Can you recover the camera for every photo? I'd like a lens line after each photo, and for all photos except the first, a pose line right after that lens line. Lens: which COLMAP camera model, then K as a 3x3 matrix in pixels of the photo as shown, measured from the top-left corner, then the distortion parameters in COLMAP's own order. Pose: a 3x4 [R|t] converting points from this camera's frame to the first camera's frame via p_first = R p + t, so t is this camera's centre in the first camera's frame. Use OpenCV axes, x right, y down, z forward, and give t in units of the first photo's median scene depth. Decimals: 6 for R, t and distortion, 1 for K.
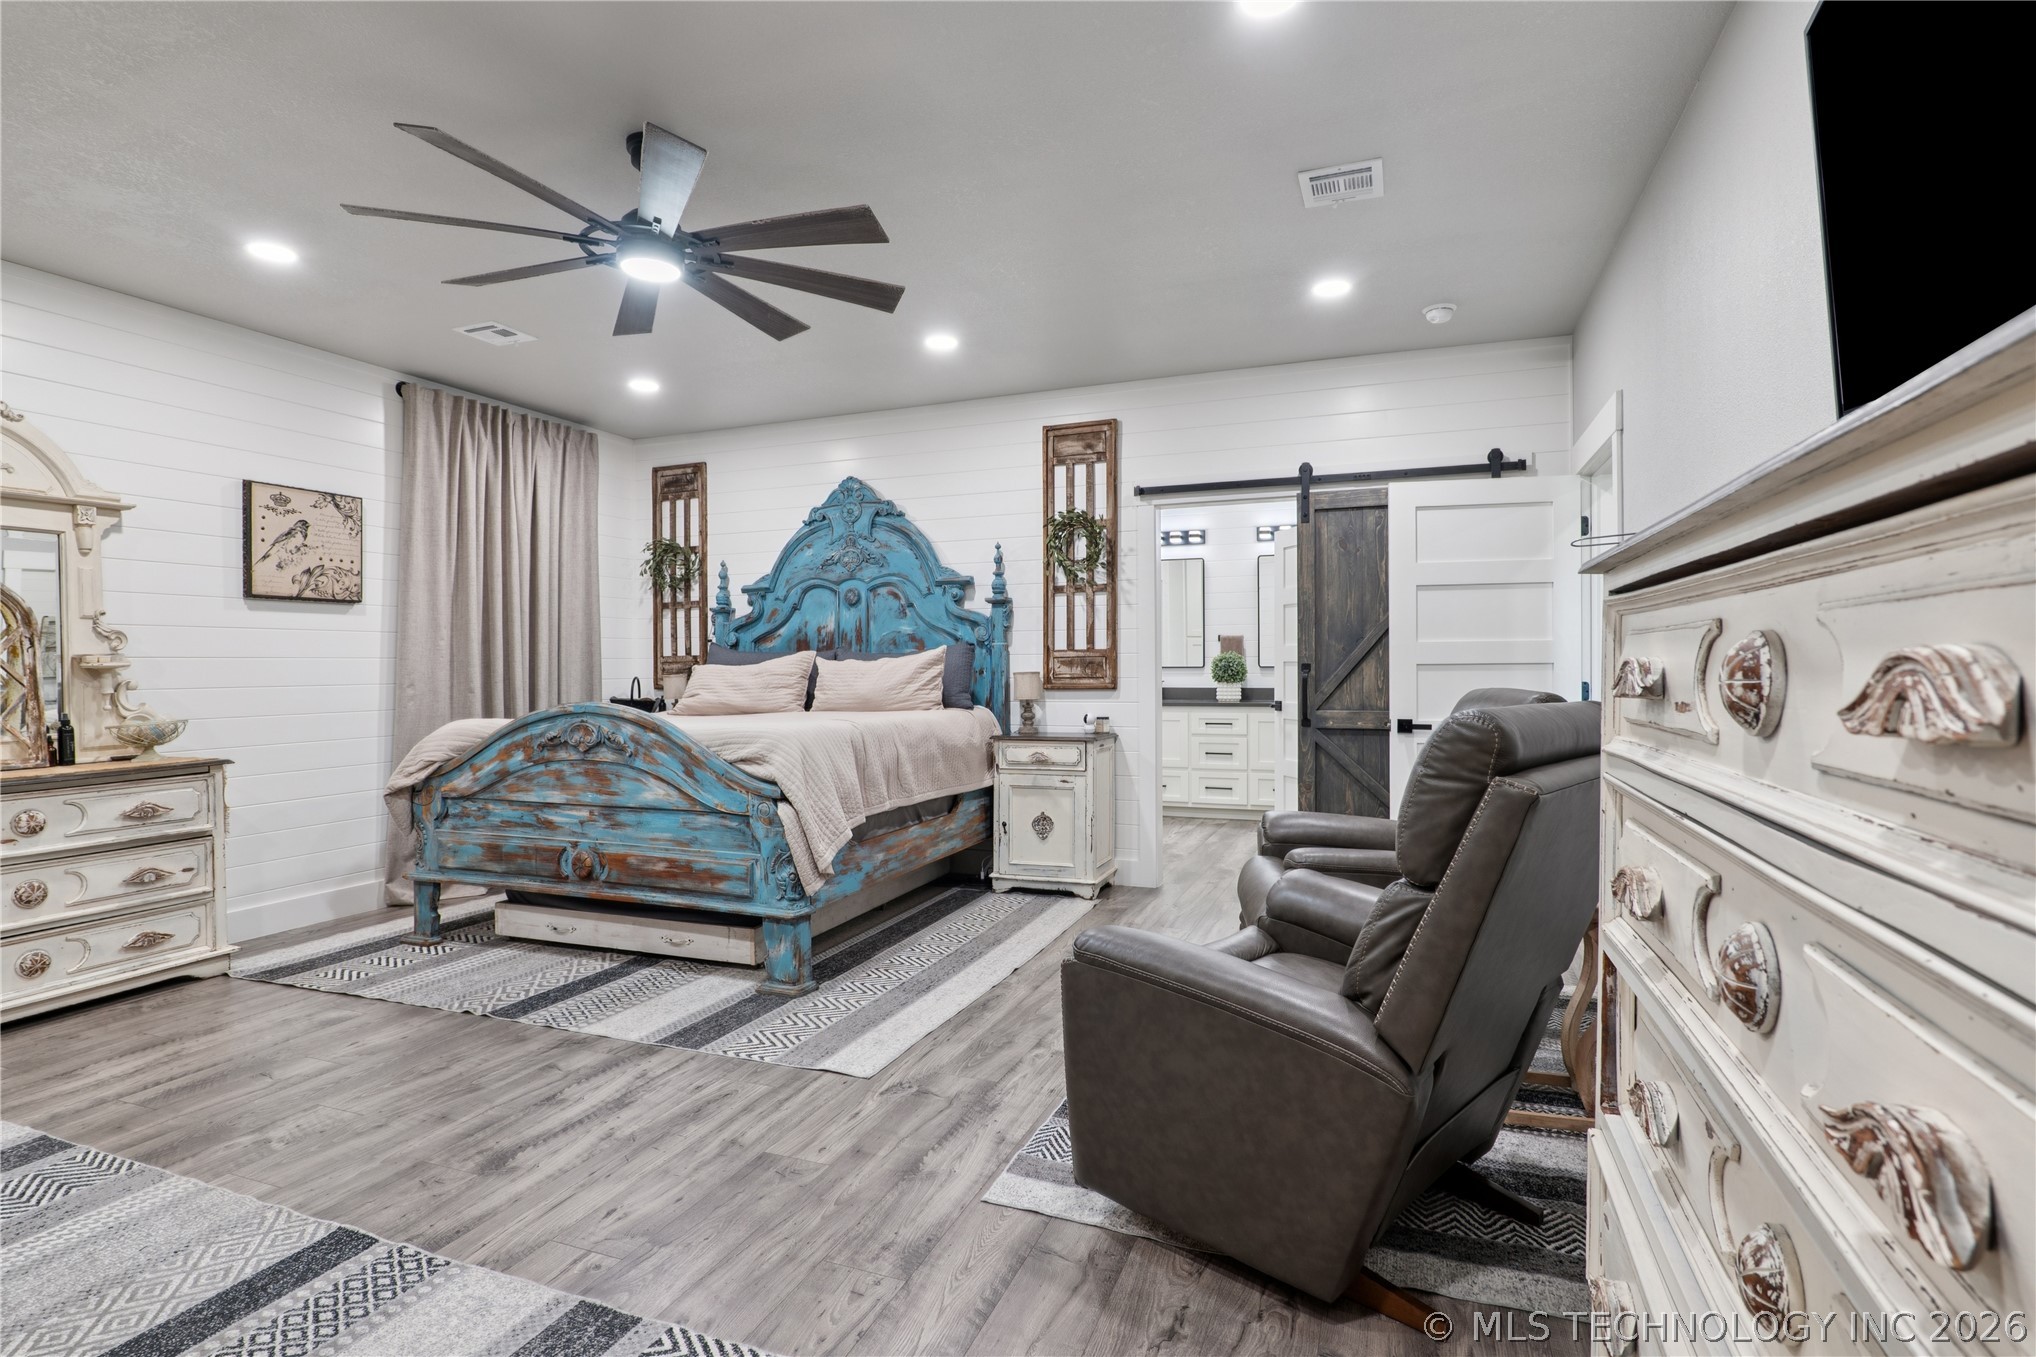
lens RADIAL K [[978.8, 0, 1018.1], [0, 978.8, 671.8], [0, 0, 1]] dist [-0.019602, 0.003801]
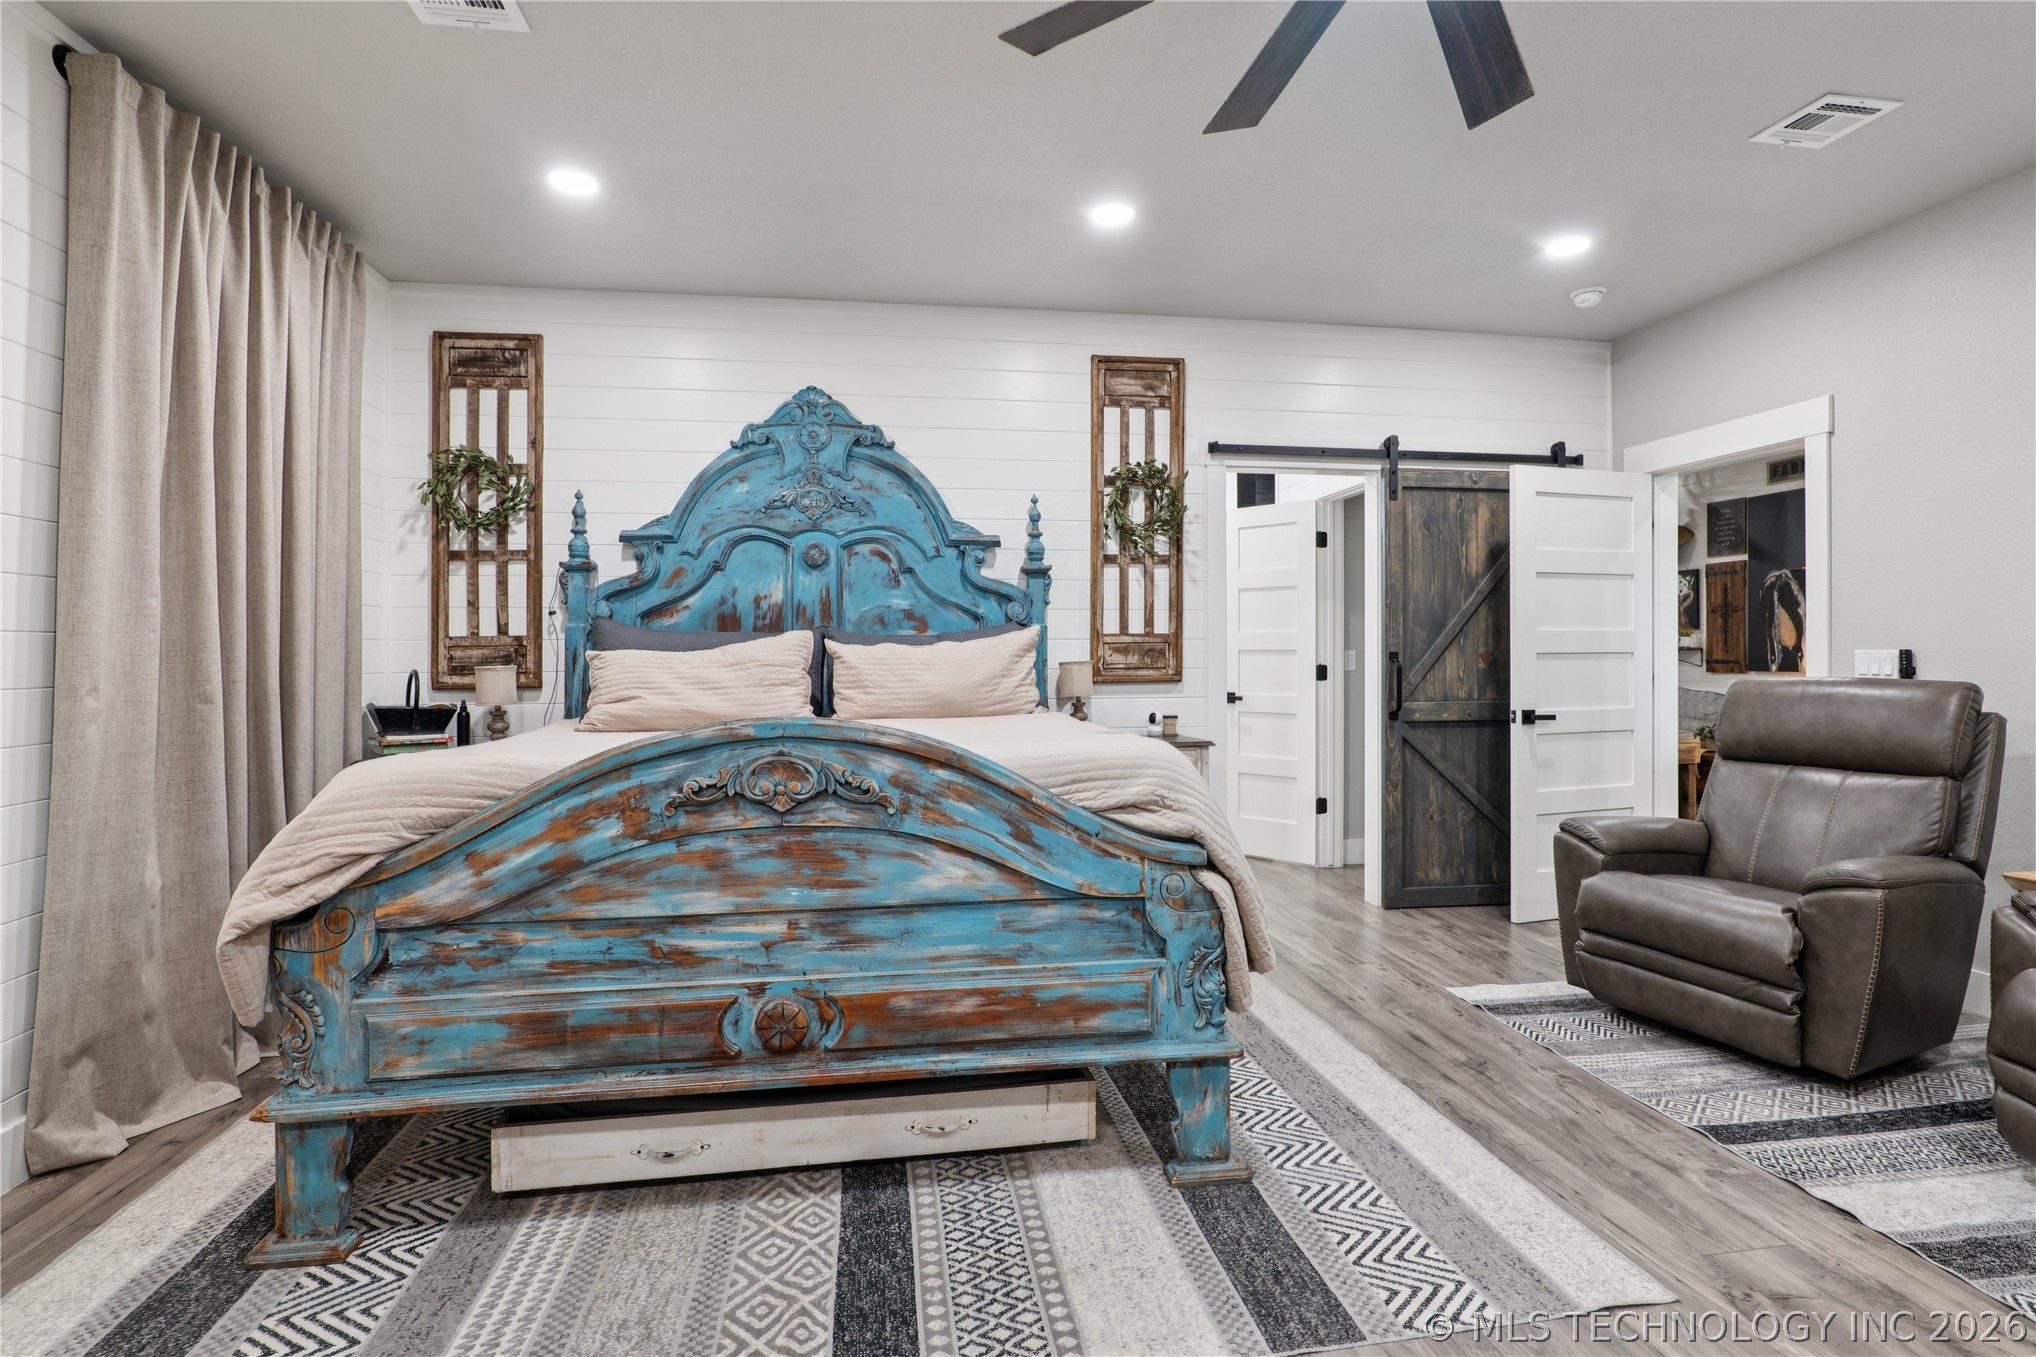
lens RADIAL K [[978.8, 0, 1010.7], [0, 978.8, 650.3], [0, 0, 1]] dist [-0.019602, 0.003801]
pose [[0.867044, 0.005262, 0.498204, -0.483245], [0.000781, 0.999929, -0.011920, 0.000753], [-0.498231, 0.010724, 0.866978, 0.382470]]
